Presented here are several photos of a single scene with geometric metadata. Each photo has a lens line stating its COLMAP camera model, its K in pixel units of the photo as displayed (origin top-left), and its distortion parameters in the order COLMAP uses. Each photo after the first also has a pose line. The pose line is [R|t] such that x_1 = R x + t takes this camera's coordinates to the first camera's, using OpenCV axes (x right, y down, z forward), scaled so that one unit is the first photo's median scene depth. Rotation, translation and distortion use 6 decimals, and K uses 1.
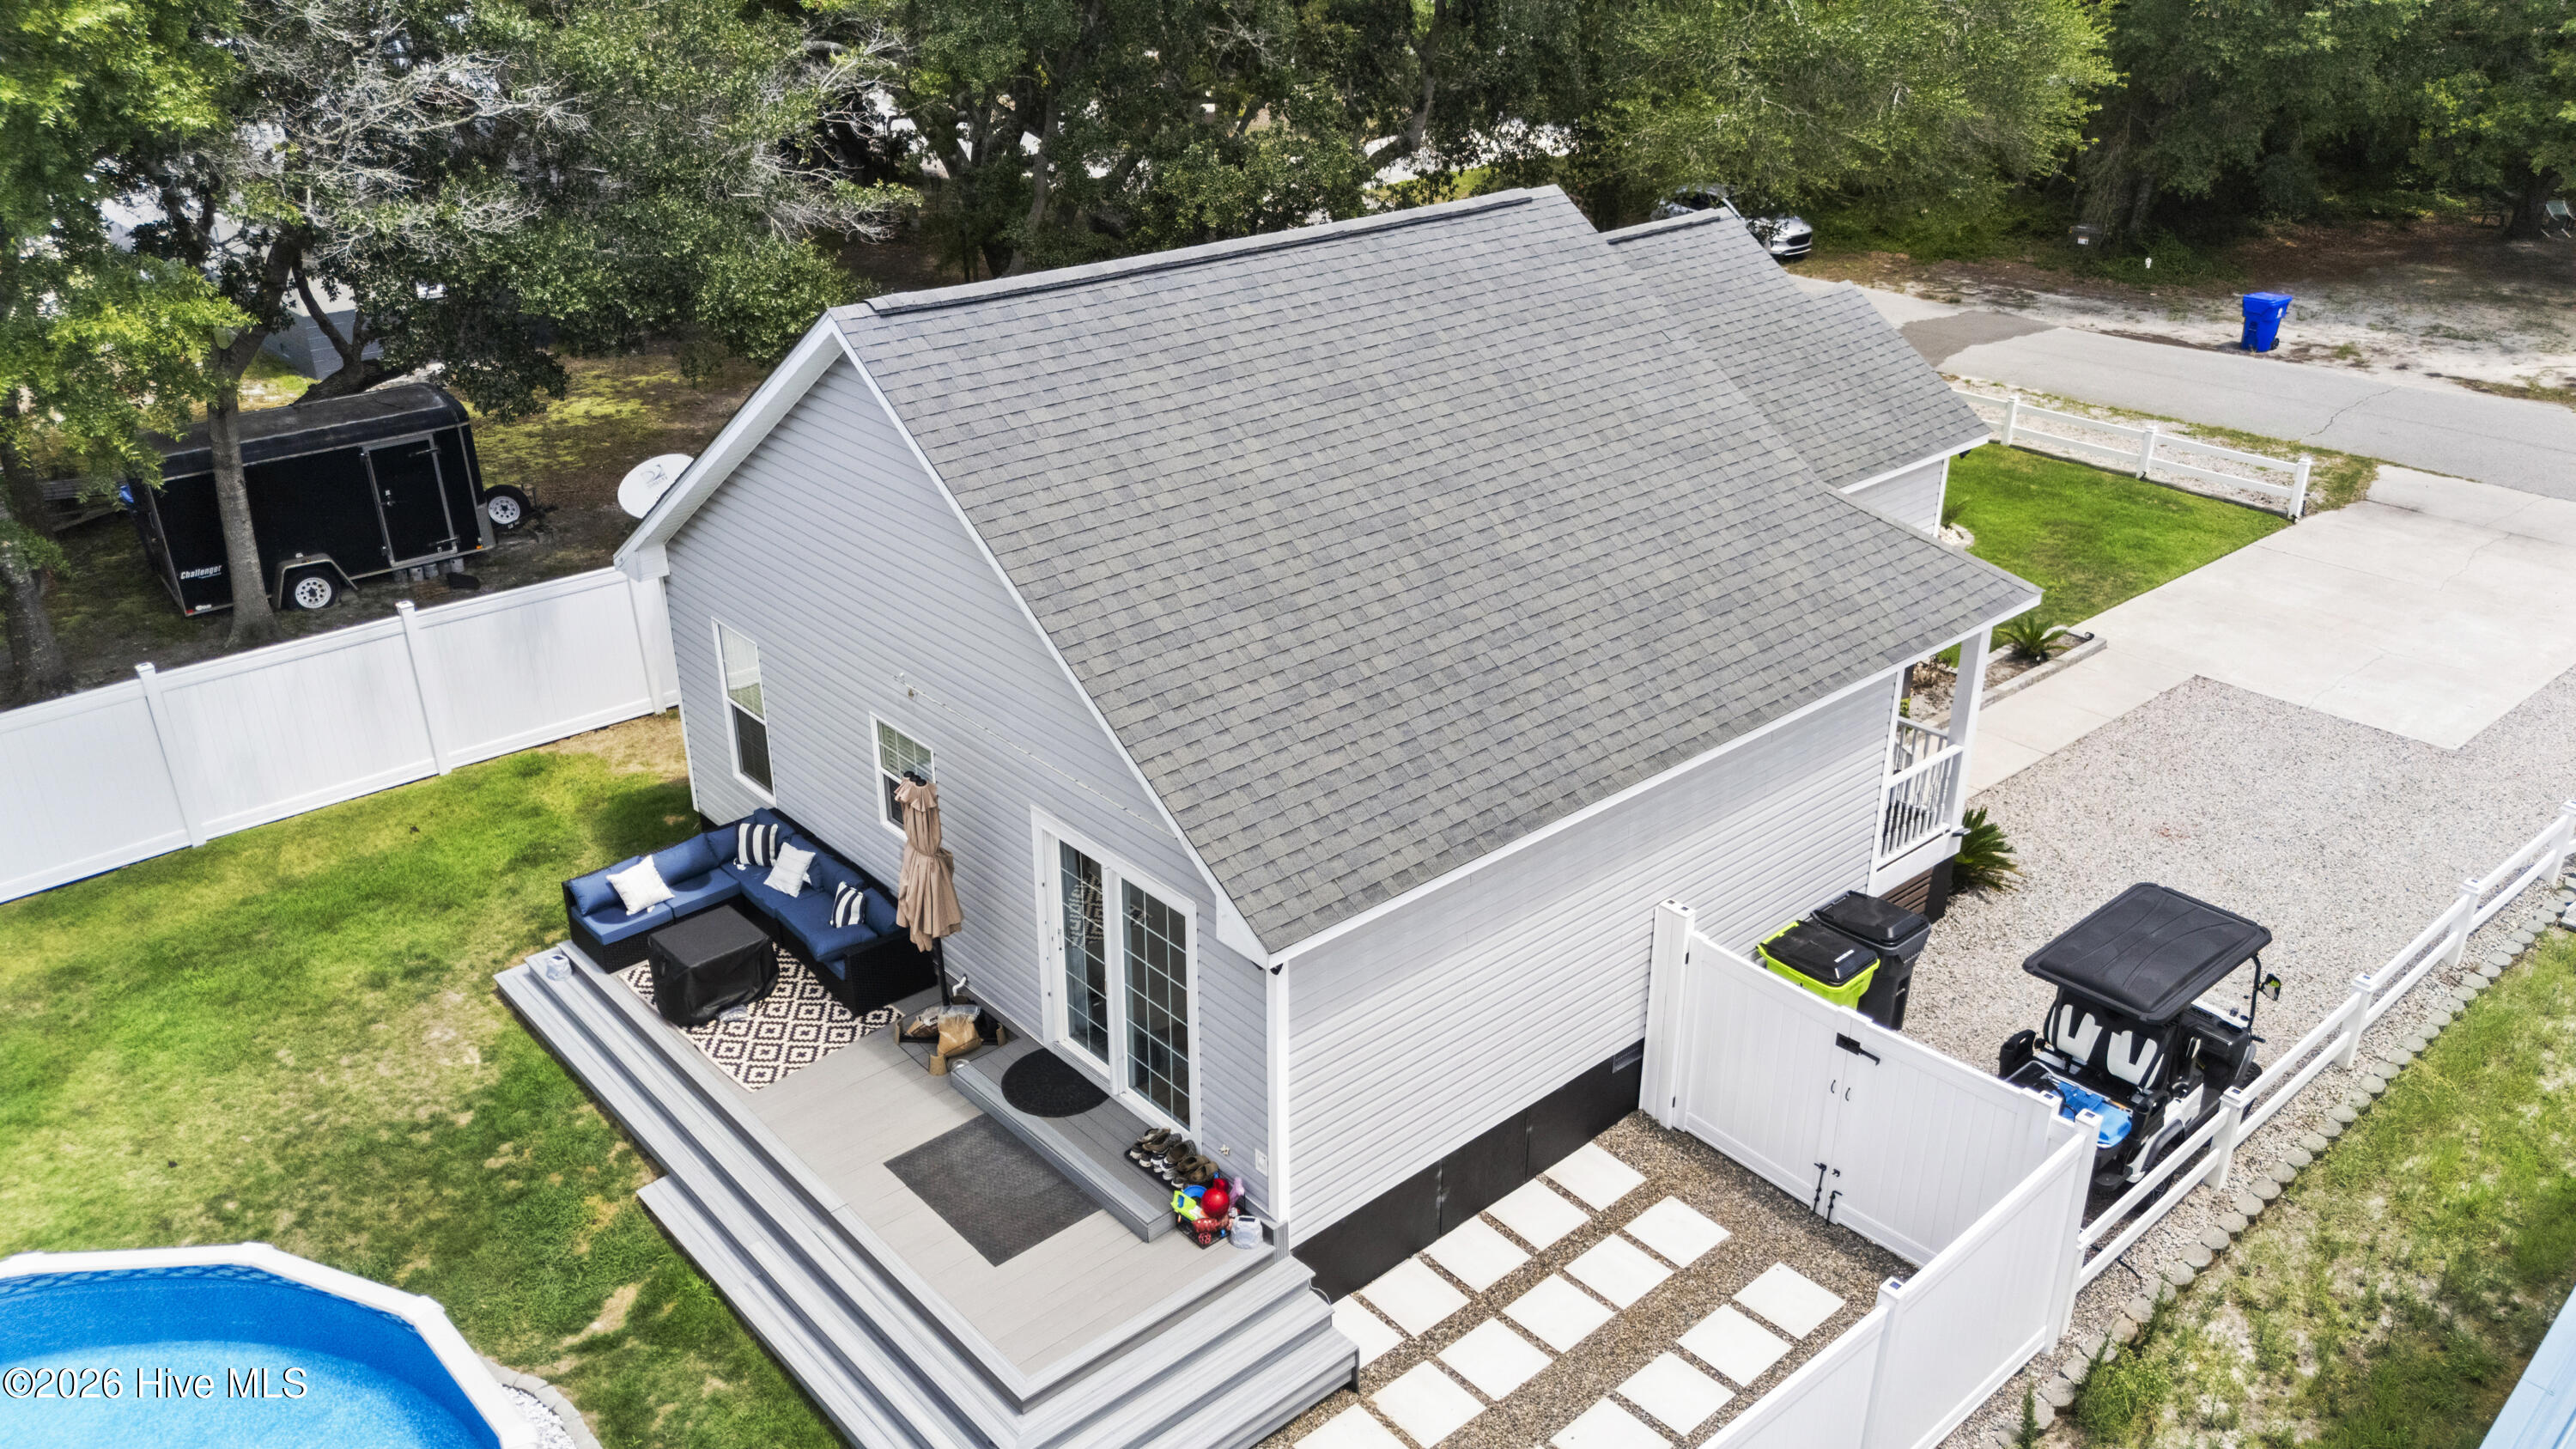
lens RADIAL K [[1914.8, 0, 1286.9], [0, 1914.8, 694.6], [0, 0, 1]] dist [0.063785, -0.055048]
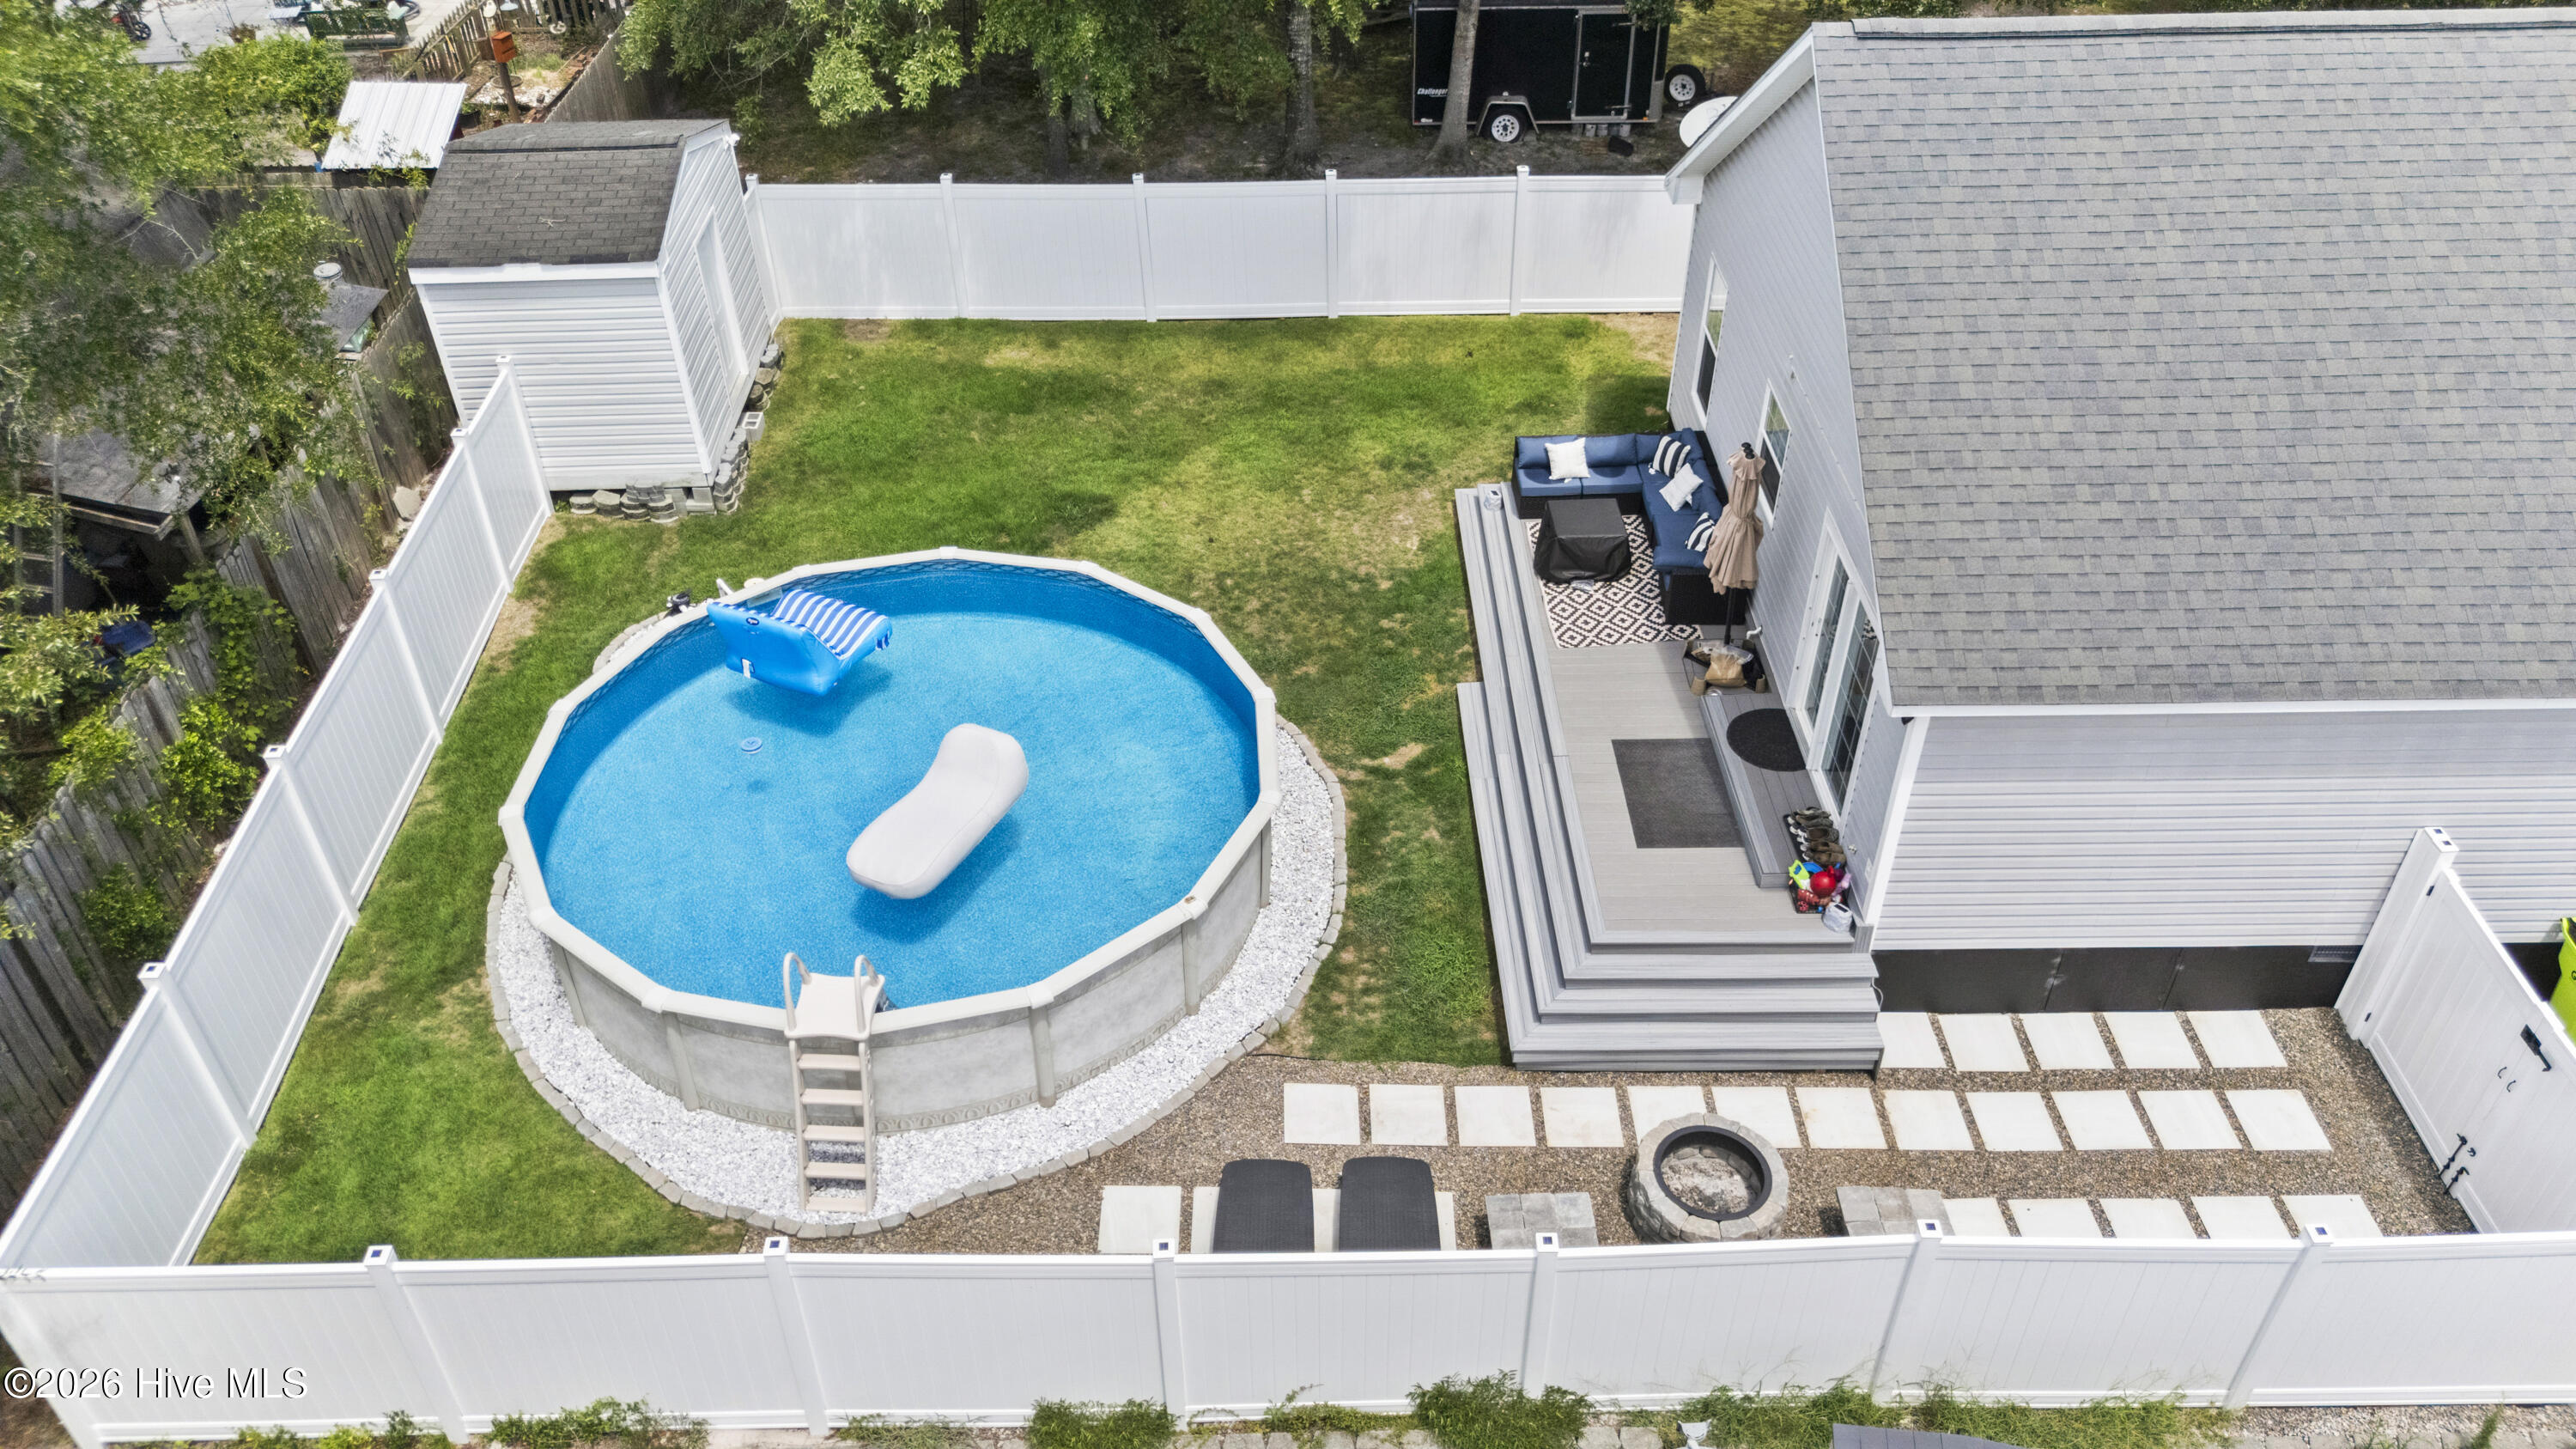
lens RADIAL K [[1891.3, 0, 1292.7], [0, 1891.3, 720.7], [0, 0, 1]] dist [0.105969, -0.129807]
pose [[0.760335, 0.399640, -0.512034, 0.237445], [-0.265270, 0.910630, 0.316836, -0.094230], [0.592894, -0.105075, 0.798396, -0.092402]]
